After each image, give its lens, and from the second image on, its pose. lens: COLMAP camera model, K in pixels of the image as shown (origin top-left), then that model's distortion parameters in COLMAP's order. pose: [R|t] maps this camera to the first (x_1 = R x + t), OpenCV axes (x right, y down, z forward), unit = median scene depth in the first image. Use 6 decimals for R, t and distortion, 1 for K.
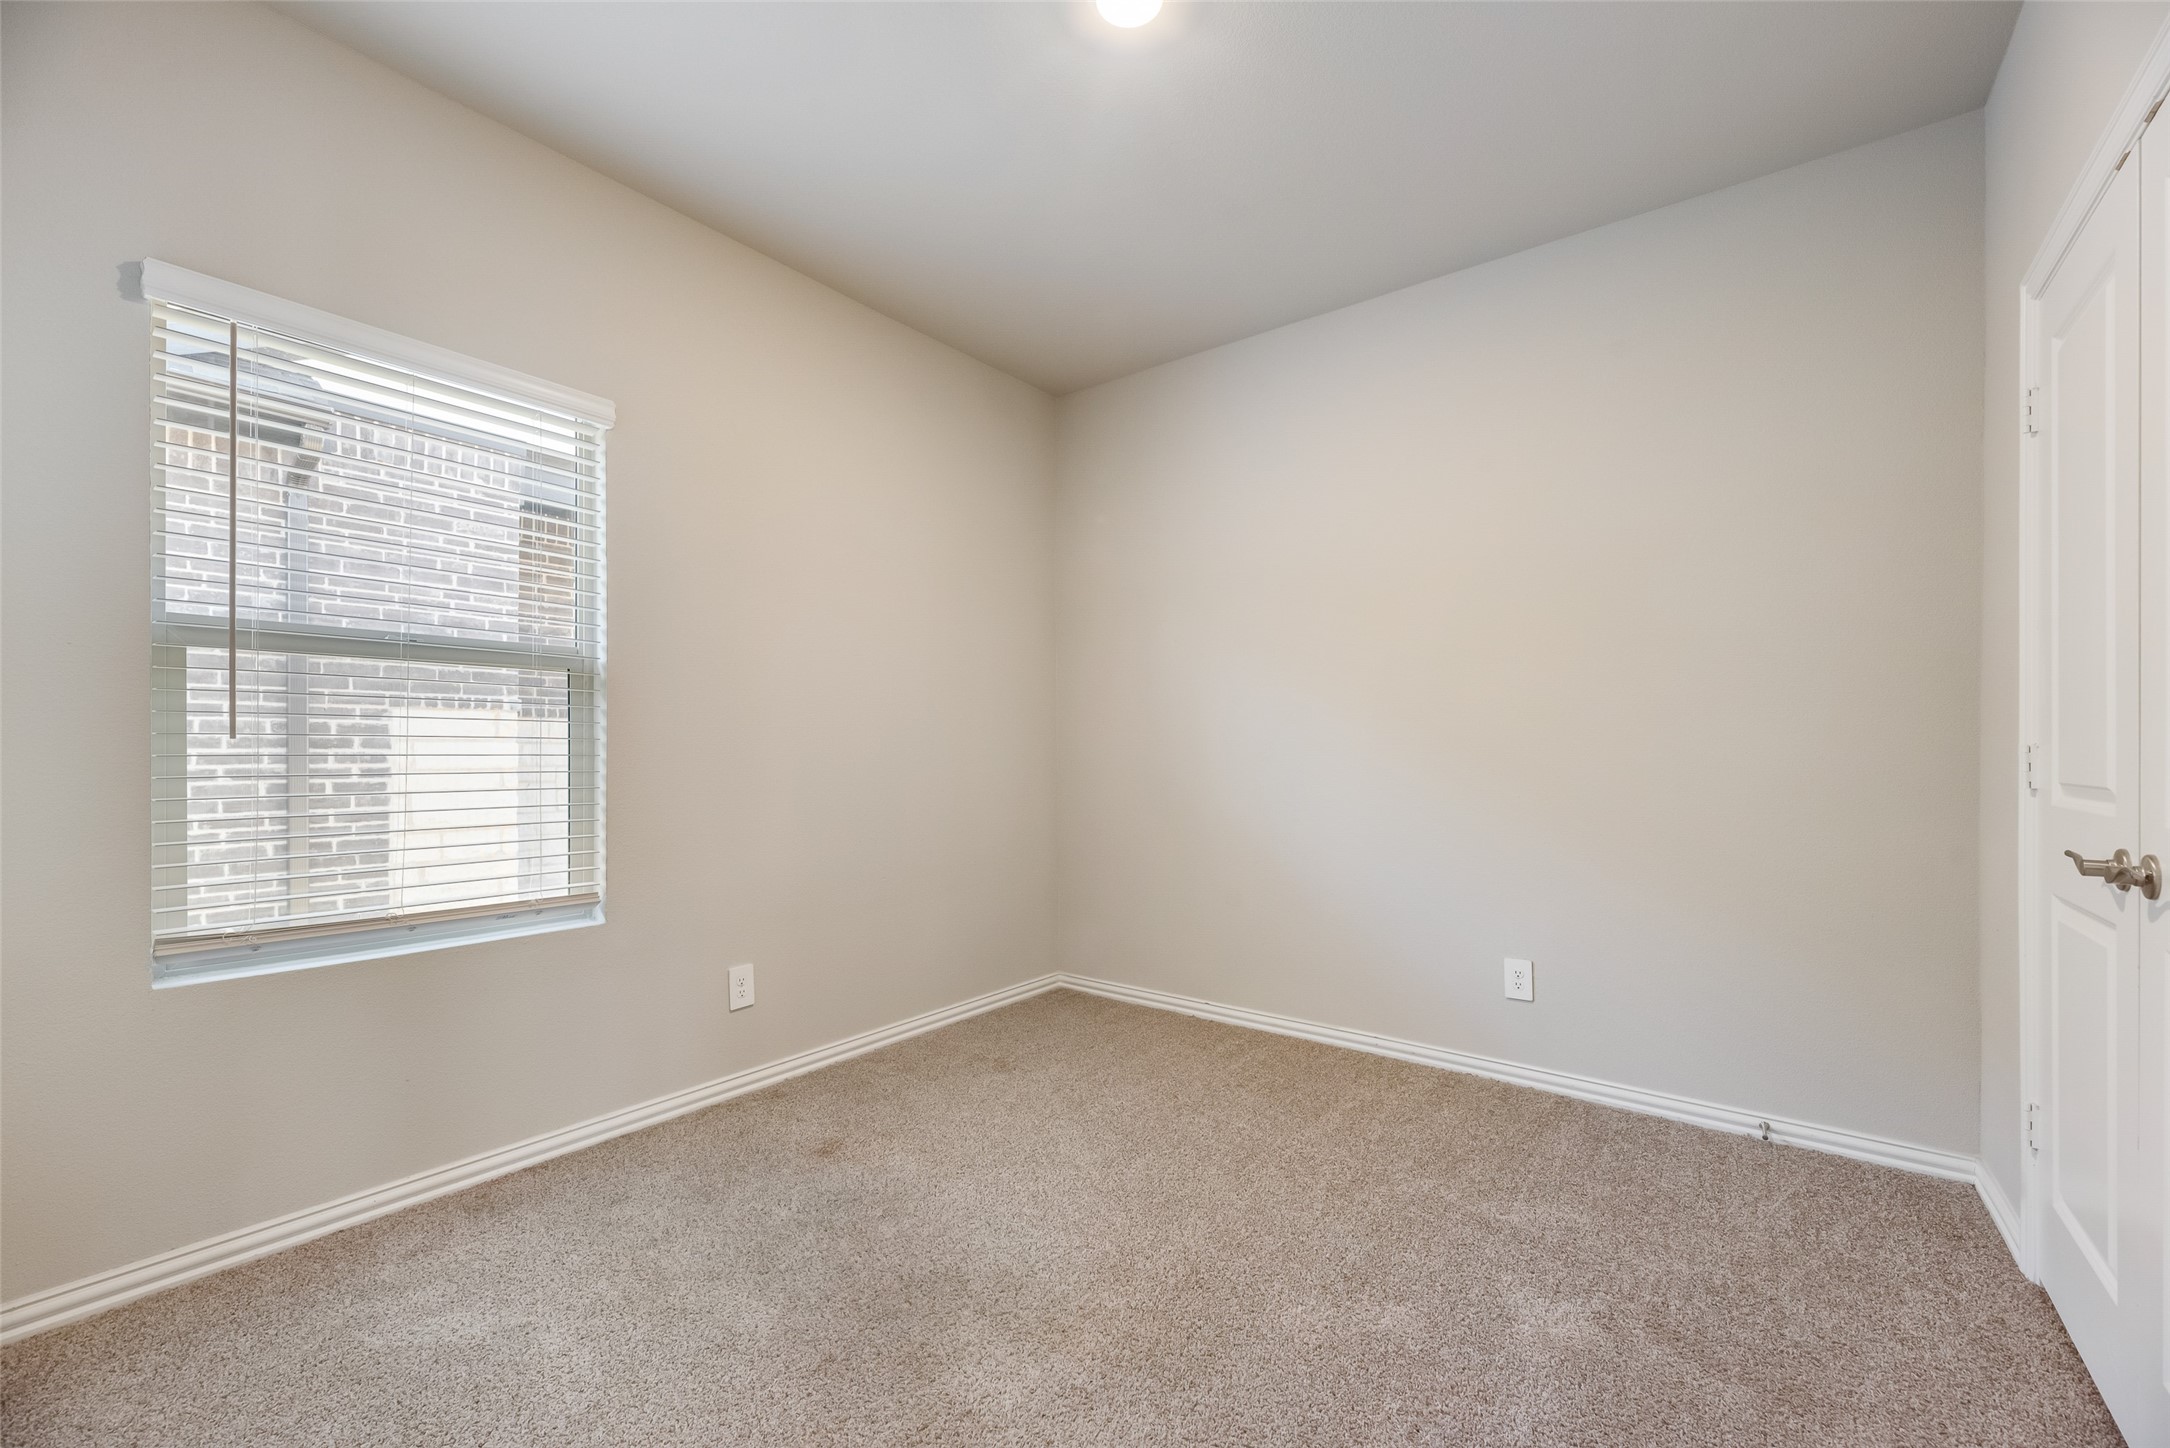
lens RADIAL K [[880.3, 0, 1090.7], [0, 880.3, 747.3], [0, 0, 1]] dist [0.002691, 0.000111]
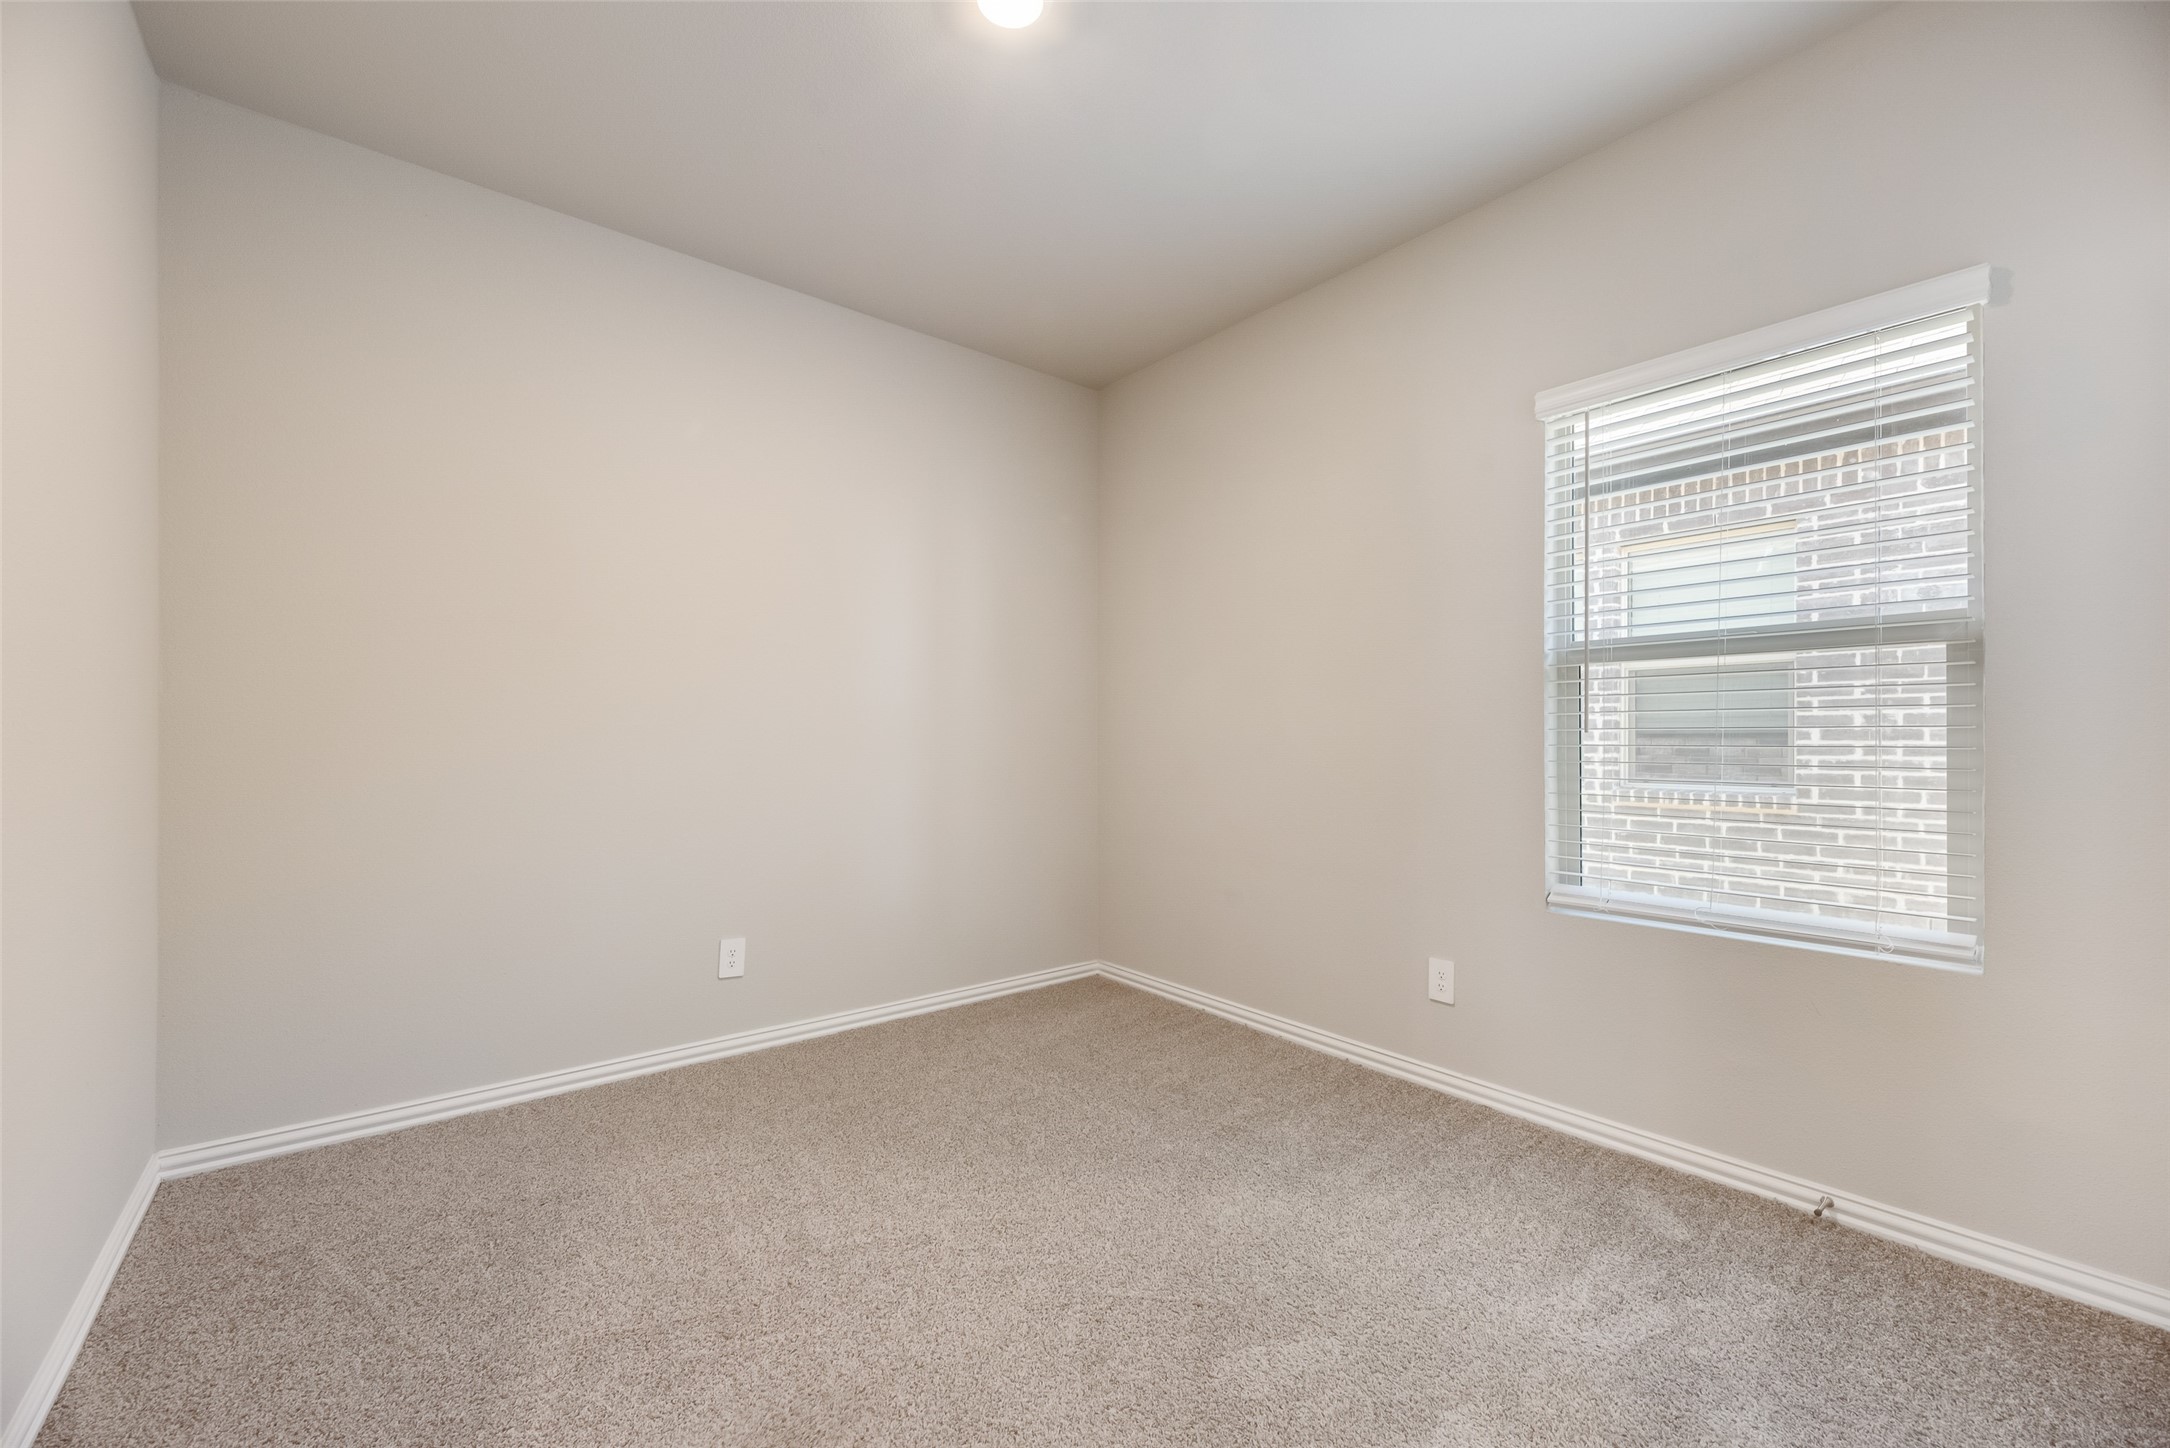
lens RADIAL K [[880.3, 0, 1090.7], [0, 880.3, 747.3], [0, 0, 1]] dist [0.002691, 0.000111]
pose [[-0.219951, 0.005194, -0.975497, 0.324861], [0.003479, 0.999984, 0.004540, 0.001970], [0.975505, -0.002395, -0.219965, 0.414397]]
